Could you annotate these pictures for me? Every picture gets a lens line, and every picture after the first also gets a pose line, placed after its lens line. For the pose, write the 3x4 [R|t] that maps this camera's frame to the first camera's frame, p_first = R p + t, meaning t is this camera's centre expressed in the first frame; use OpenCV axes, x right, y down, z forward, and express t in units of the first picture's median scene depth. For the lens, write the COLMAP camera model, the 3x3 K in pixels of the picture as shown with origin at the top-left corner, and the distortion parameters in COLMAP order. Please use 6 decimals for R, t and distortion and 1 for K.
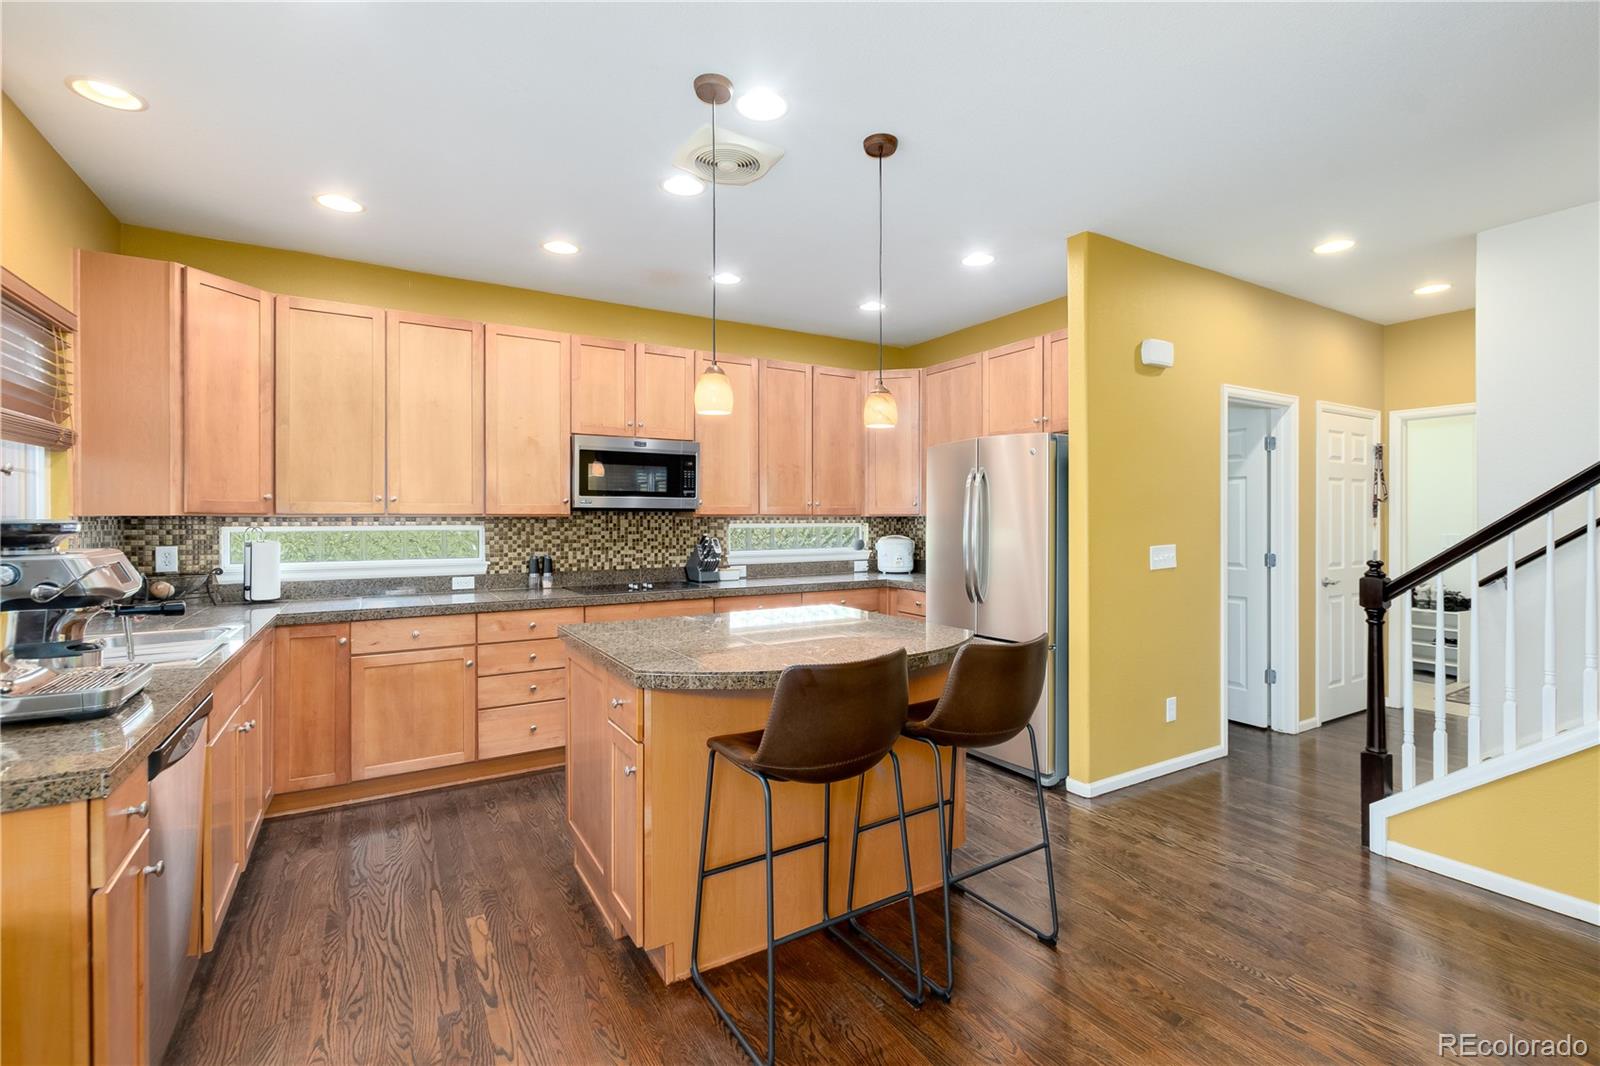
lens RADIAL K [[720.8, 0, 811.5], [0, 720.8, 518.5], [0, 0, 1]] dist [0.000644, -0.000677]
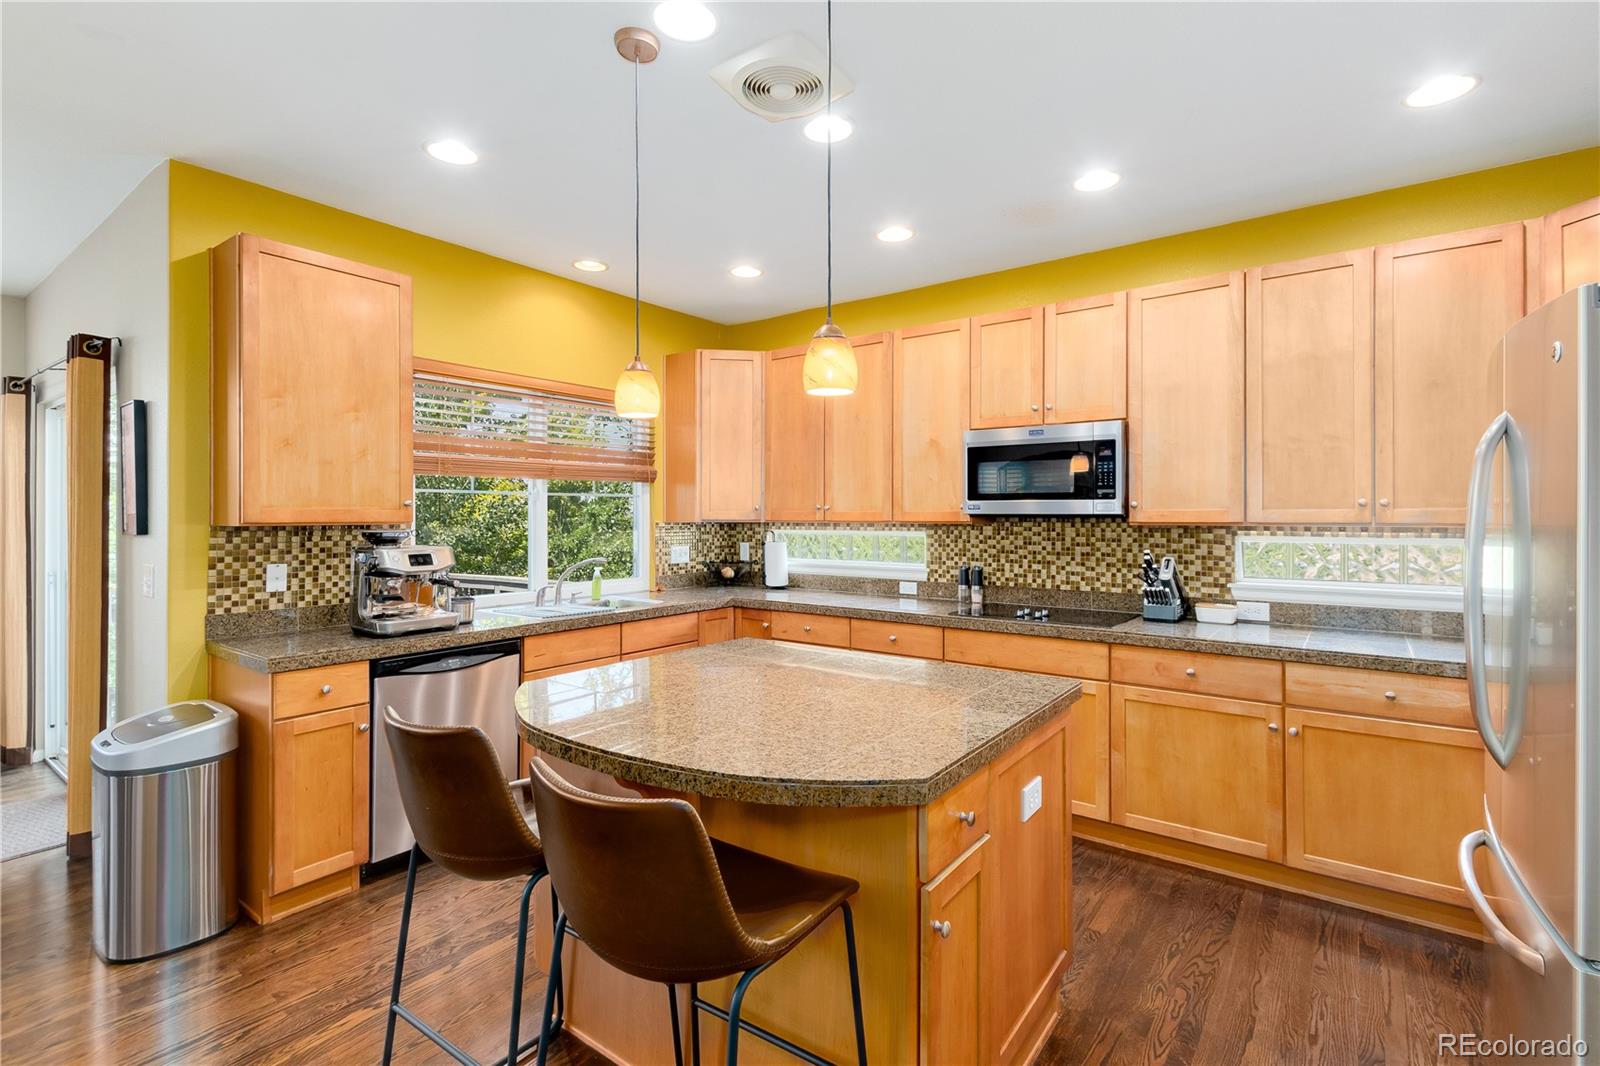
lens RADIAL K [[730.8, 0, 803.7], [0, 730.8, 513.8], [0, 0, 1]] dist [-0.001299, -0.000167]
pose [[0.387855, -0.000020, -0.921720, 0.390647], [-0.000379, 1.000000, -0.000181, -0.014370], [0.921720, 0.000419, 0.387855, 0.440995]]
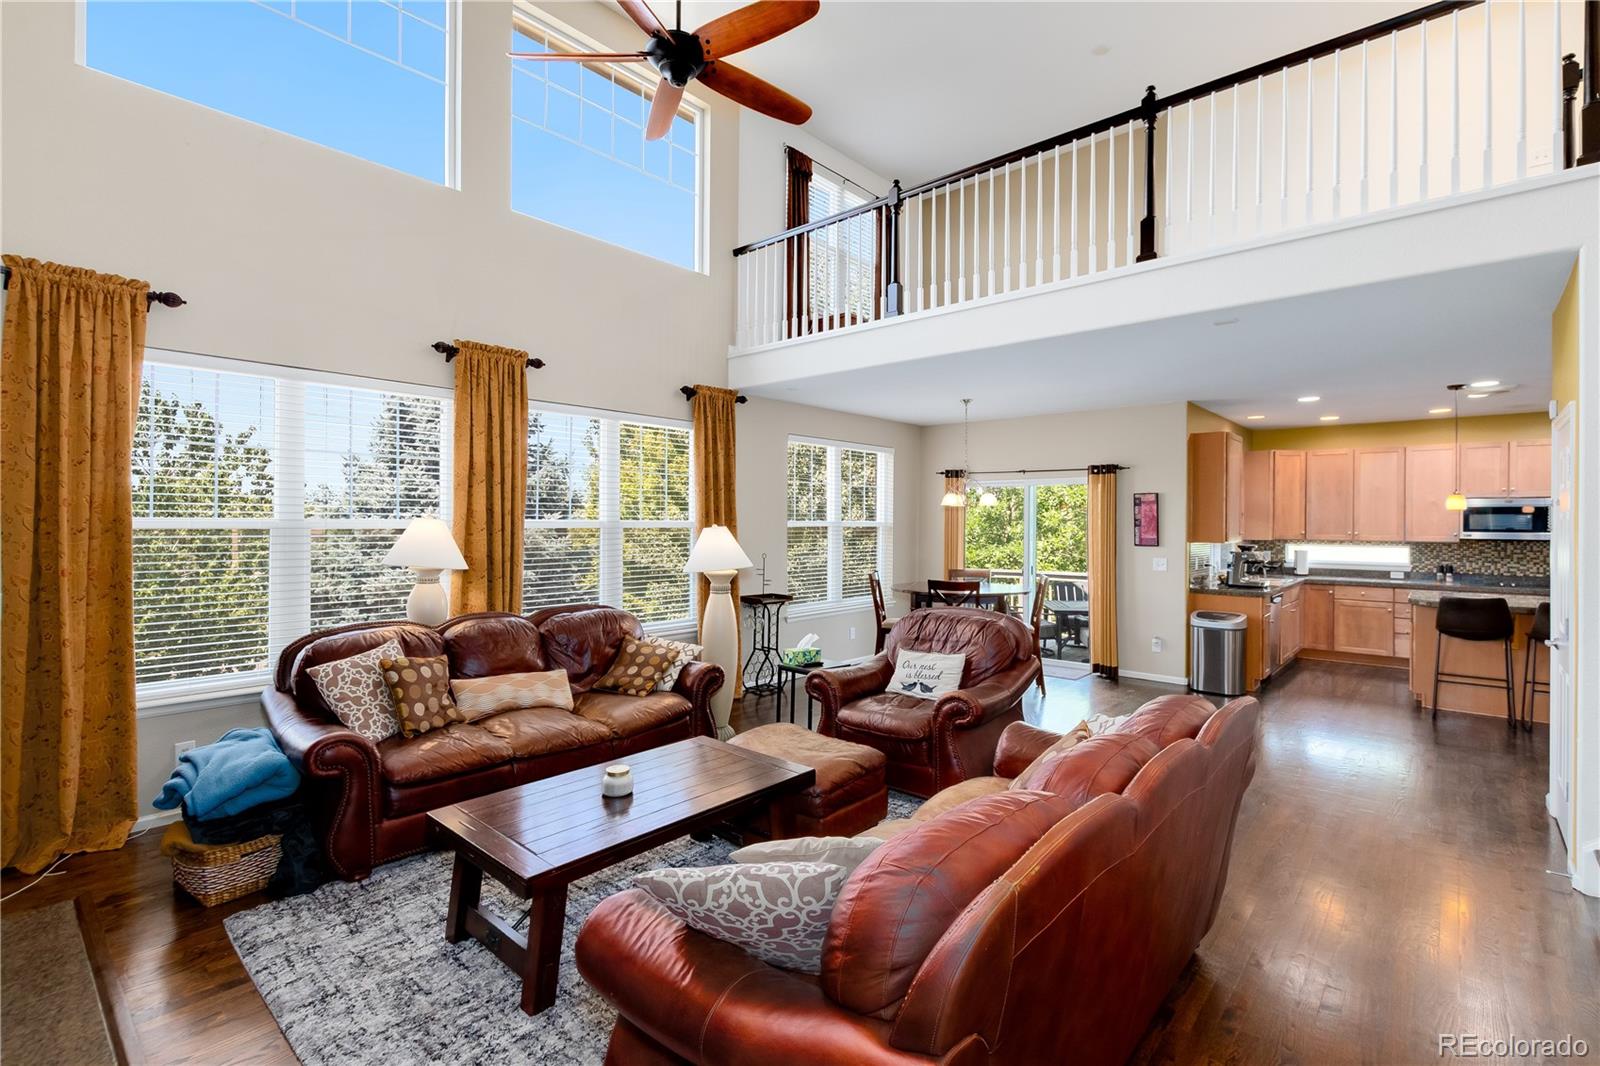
lens RADIAL K [[745.7, 0, 807.0], [0, 745.7, 523.9], [0, 0, 1]] dist [-0.000534, -0.000727]
pose [[0.301296, 0.006118, -0.953511, 0.931437], [-0.005226, 0.999975, 0.004765, -0.050158], [0.953516, 0.003547, 0.301321, -1.109220]]
